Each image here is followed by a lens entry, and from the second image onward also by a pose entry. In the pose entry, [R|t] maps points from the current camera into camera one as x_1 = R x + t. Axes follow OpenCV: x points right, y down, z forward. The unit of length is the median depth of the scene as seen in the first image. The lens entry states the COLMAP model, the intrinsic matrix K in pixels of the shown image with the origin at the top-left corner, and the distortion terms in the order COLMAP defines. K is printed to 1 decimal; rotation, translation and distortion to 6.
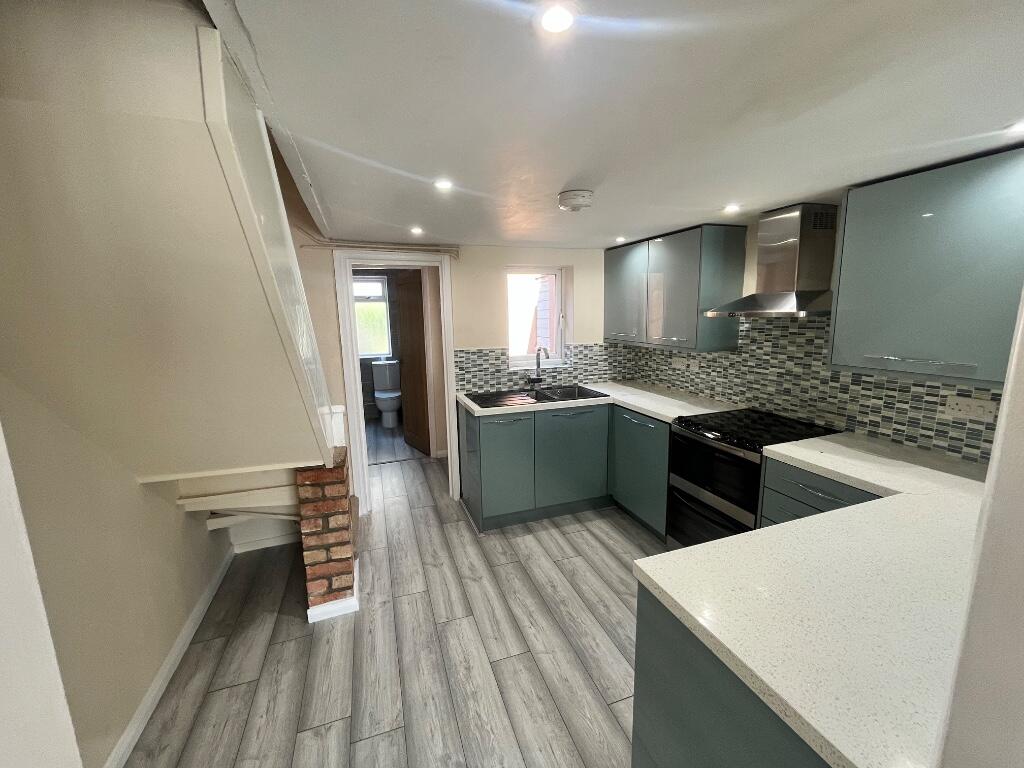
lens RADIAL K [[416.6, 0, 511.4], [0, 416.6, 383.0], [0, 0, 1]] dist [-0.001371, -0.000380]
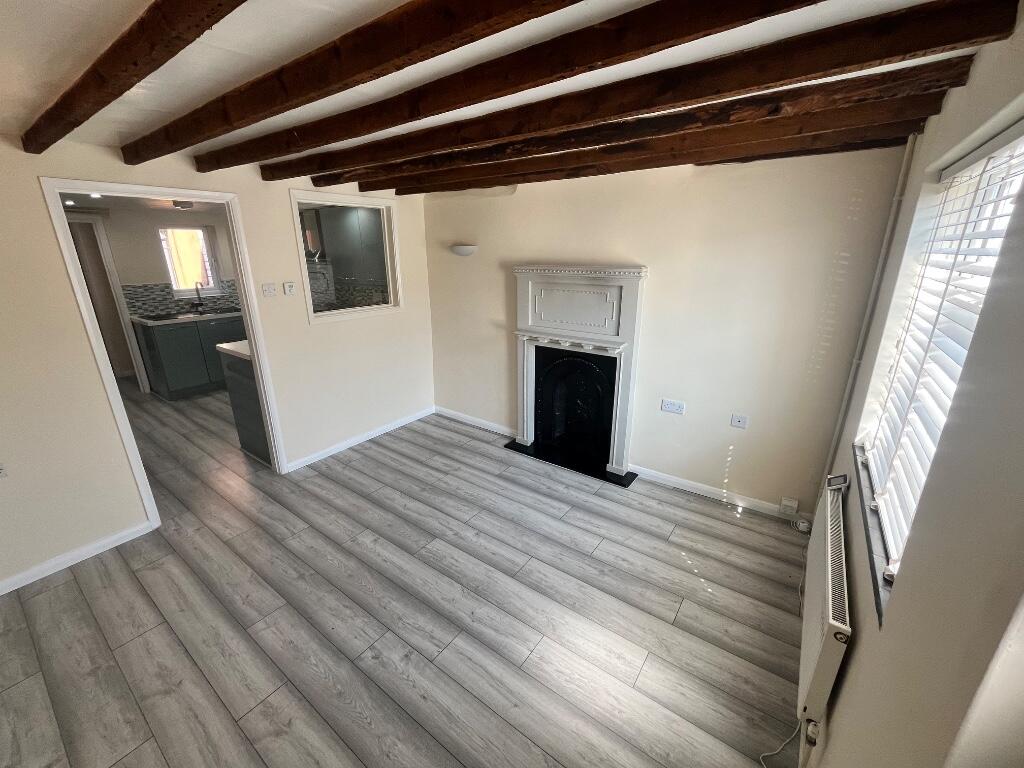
lens RADIAL K [[416.6, 0, 511.4], [0, 416.6, 383.0], [0, 0, 1]] dist [-0.001371, -0.000380]
pose [[0.818539, -0.160773, 0.551494, 0.147871], [0.085848, 0.983492, 0.159292, 0.175280], [-0.567999, -0.083042, 0.818829, -1.205120]]
